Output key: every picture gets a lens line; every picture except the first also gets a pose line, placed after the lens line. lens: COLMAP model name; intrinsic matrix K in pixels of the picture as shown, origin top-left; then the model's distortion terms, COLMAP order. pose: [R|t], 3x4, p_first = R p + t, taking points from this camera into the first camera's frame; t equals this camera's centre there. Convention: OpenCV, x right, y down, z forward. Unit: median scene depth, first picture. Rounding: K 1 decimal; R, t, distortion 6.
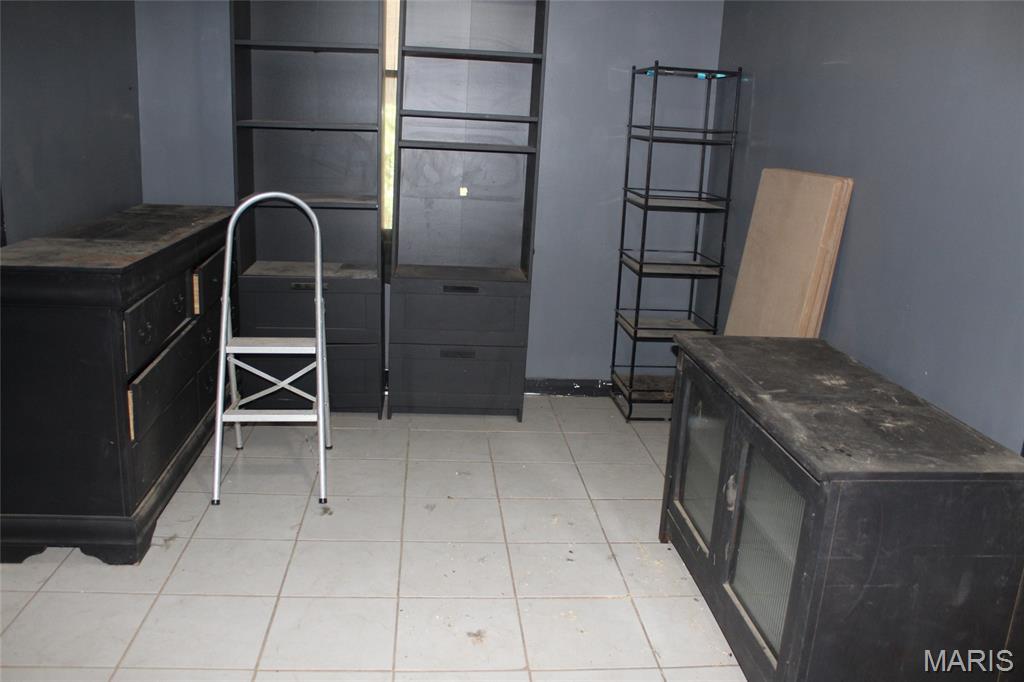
lens RADIAL K [[846.3, 0, 512.0], [0, 846.3, 341.0], [0, 0, 1]] dist [-0.120614, 0.011243]
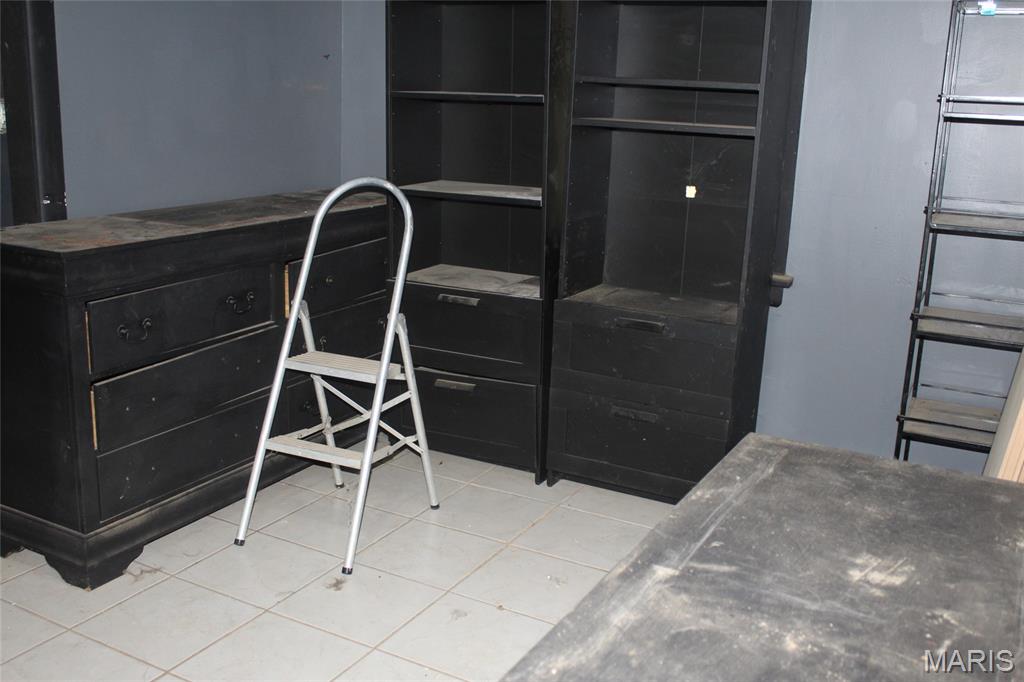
lens RADIAL K [[1000.7, 0, 512.0], [0, 1000.7, 341.0], [0, 0, 1]] dist [-0.132513, 0.134845]
pose [[0.834491, 0.114716, -0.538948, 0.447446], [-0.132825, 0.991125, 0.005300, -0.056374], [0.534773, 0.067163, 0.842322, 0.339685]]
